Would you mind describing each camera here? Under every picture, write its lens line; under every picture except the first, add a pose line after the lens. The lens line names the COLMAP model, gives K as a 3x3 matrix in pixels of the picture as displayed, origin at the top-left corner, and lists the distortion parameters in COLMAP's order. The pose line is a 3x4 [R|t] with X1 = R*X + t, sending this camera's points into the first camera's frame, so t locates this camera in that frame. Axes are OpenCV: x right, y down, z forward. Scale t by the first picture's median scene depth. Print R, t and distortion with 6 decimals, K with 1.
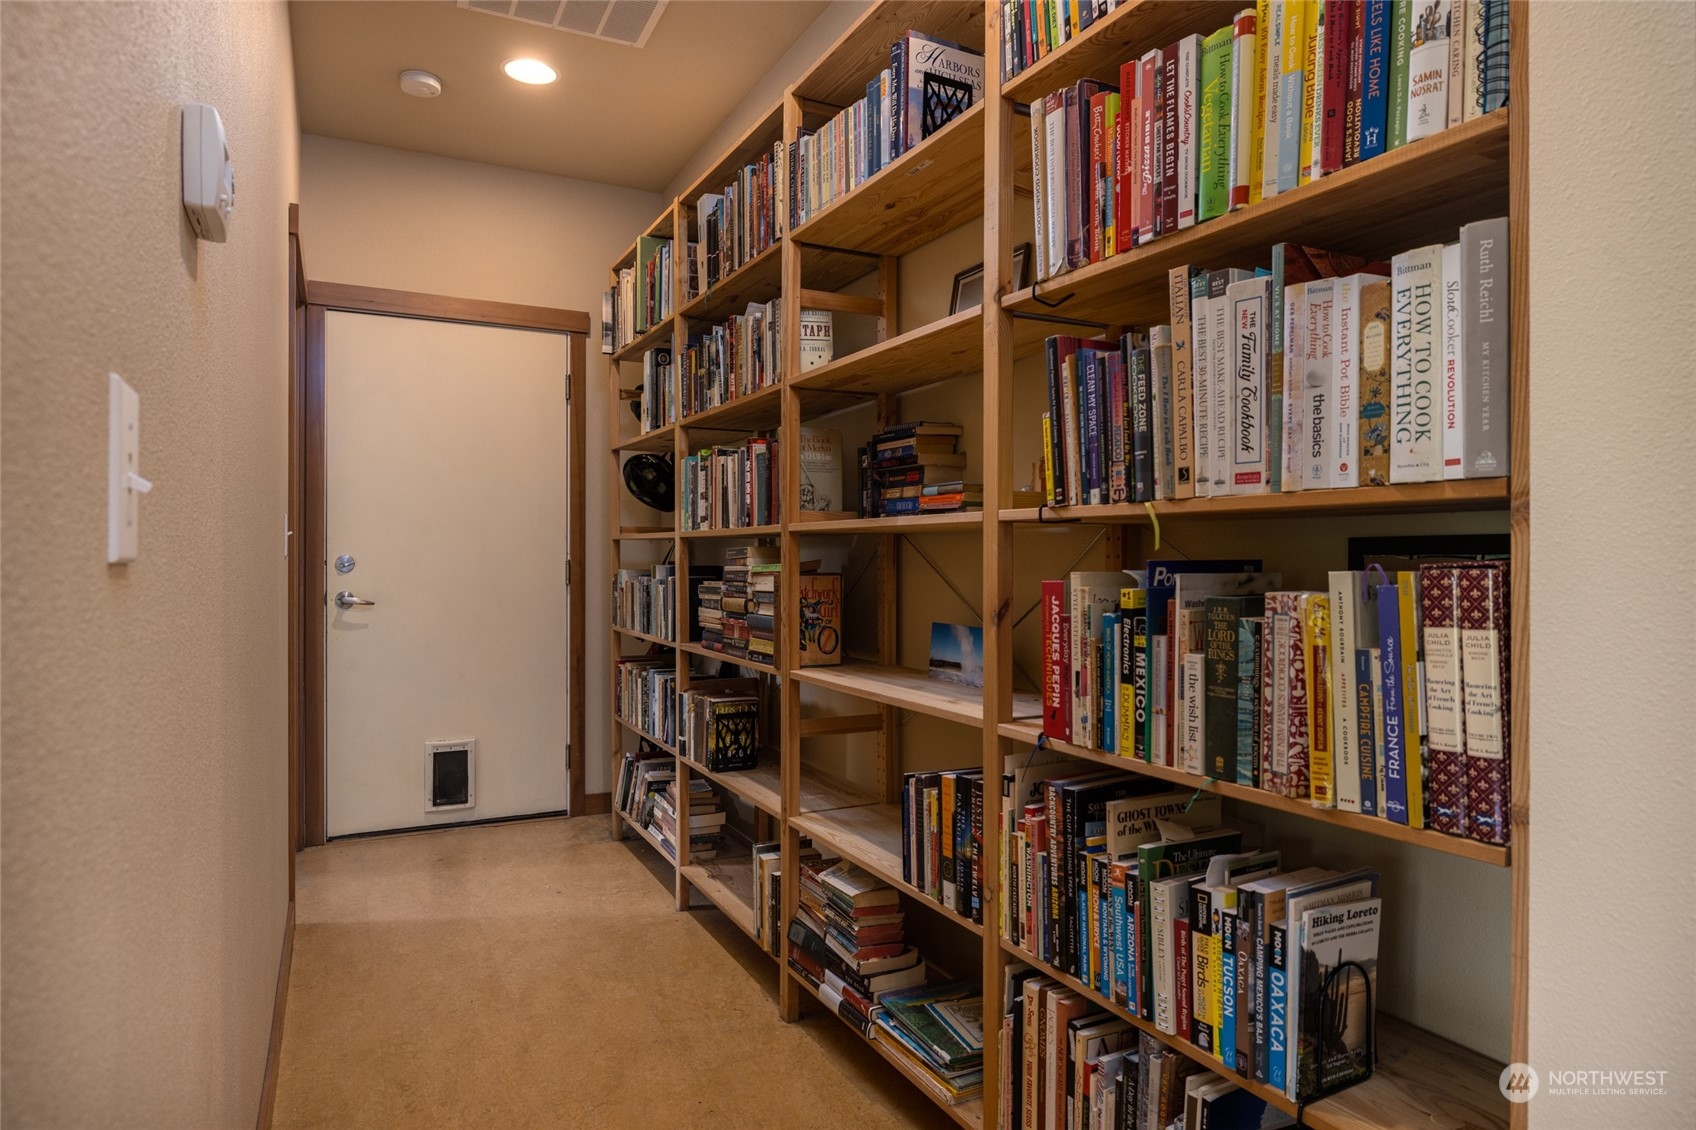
lens RADIAL K [[1019.0, 0, 831.4], [0, 1019.0, 565.7], [0, 0, 1]] dist [-0.005119, -0.000764]
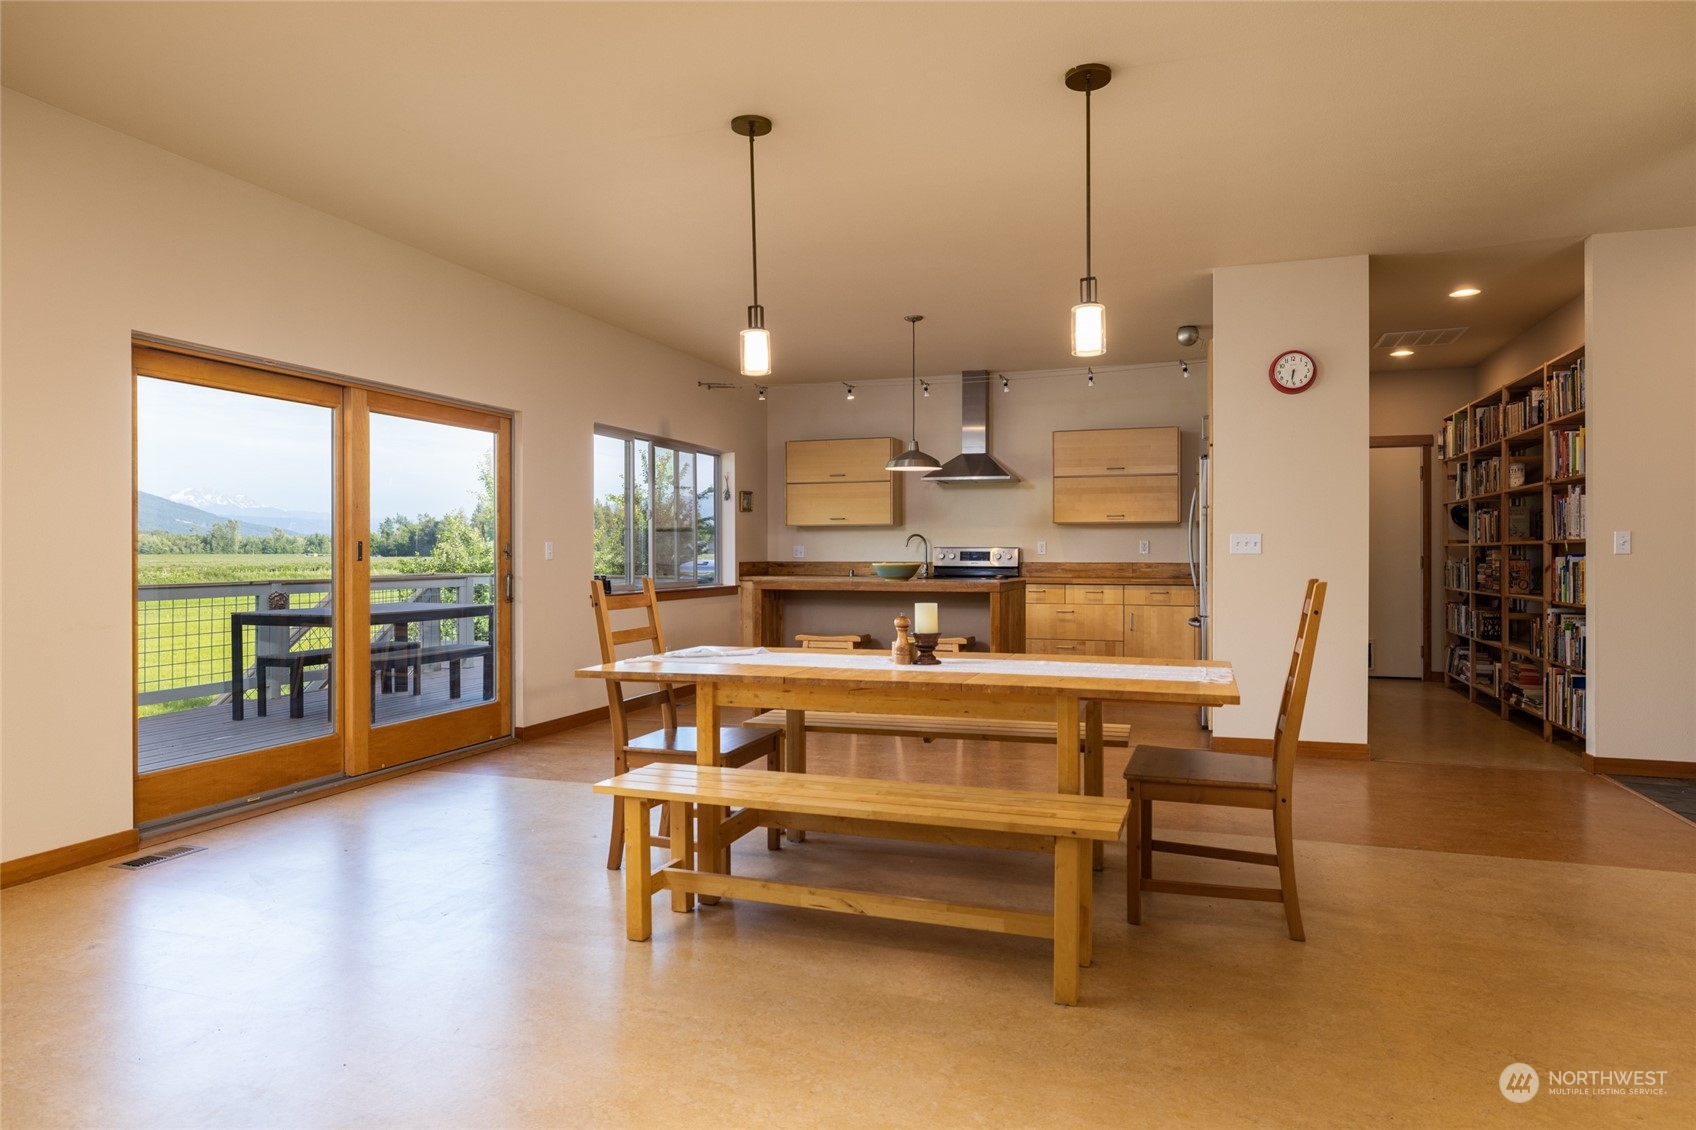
lens RADIAL K [[1019.0, 0, 831.4], [0, 1019.0, 565.7], [0, 0, 1]] dist [-0.005119, -0.000764]
pose [[0.698332, -0.002212, -0.715771, 0.505763], [0.002908, 0.999996, -0.000254, 0.014758], [0.715768, -0.001904, 0.698335, -1.720811]]
